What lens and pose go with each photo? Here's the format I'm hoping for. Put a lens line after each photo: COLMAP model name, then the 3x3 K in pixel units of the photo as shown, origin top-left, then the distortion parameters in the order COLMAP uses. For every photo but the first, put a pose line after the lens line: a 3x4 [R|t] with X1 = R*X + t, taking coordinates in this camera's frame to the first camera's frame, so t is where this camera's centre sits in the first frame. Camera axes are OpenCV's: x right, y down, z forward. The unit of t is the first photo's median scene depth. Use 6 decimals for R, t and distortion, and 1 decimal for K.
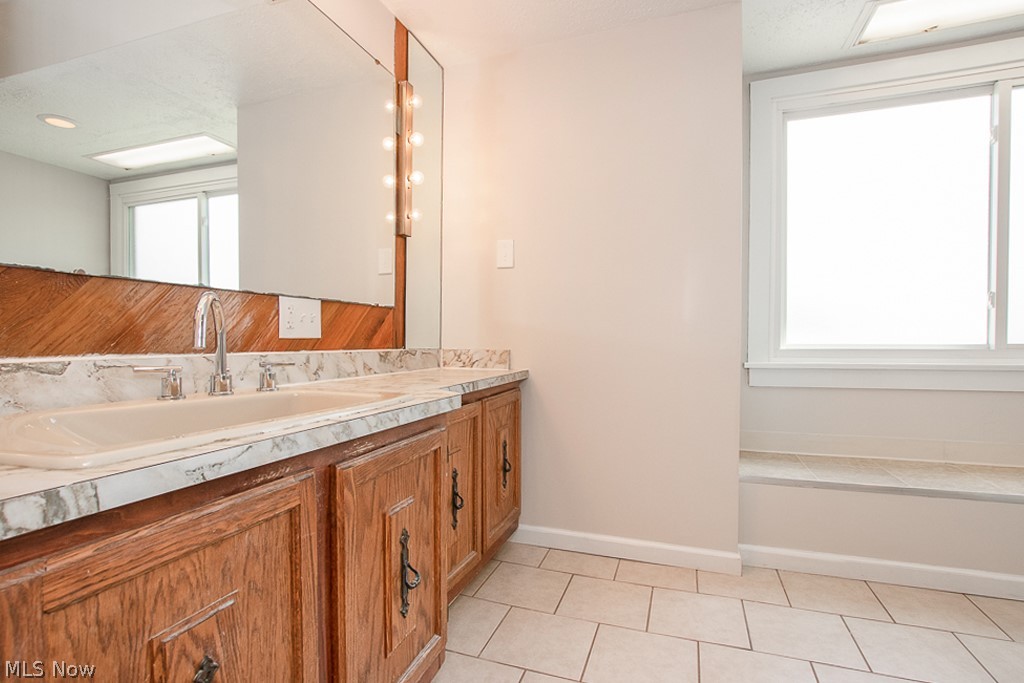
lens RADIAL K [[499.4, 0, 508.3], [0, 499.4, 337.2], [0, 0, 1]] dist [-0.017245, 0.002058]
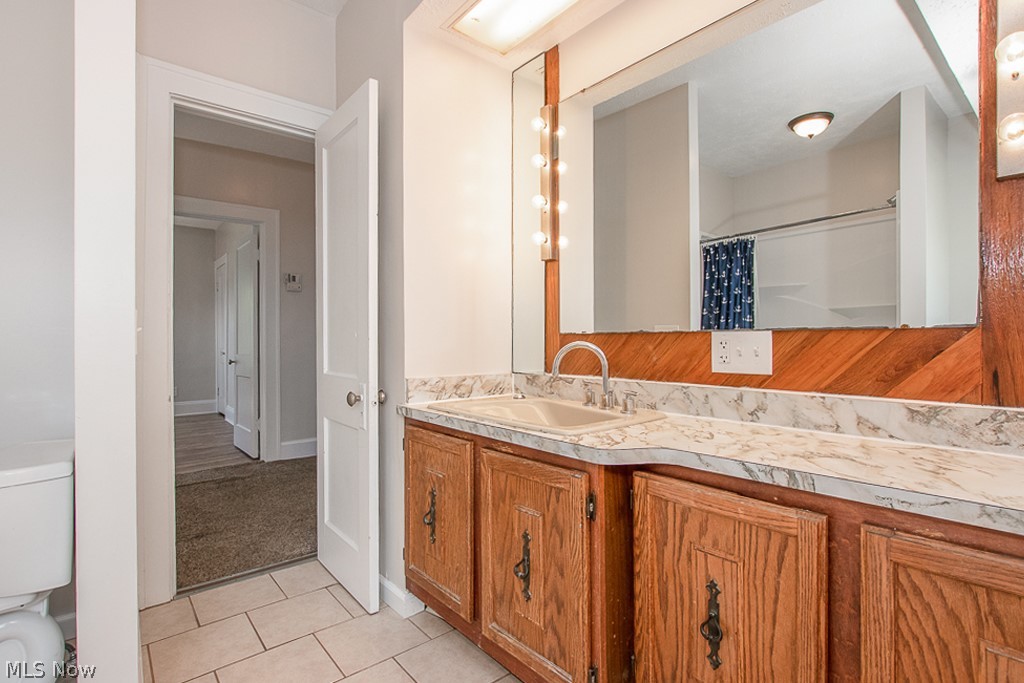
lens RADIAL K [[499.4, 0, 508.3], [0, 499.4, 337.2], [0, 0, 1]] dist [-0.017245, 0.002058]
pose [[-0.509090, -0.001106, -0.860713, 0.609817], [0.009272, 0.999934, -0.006769, -0.063697], [0.860664, -0.011427, -0.509046, 1.089318]]
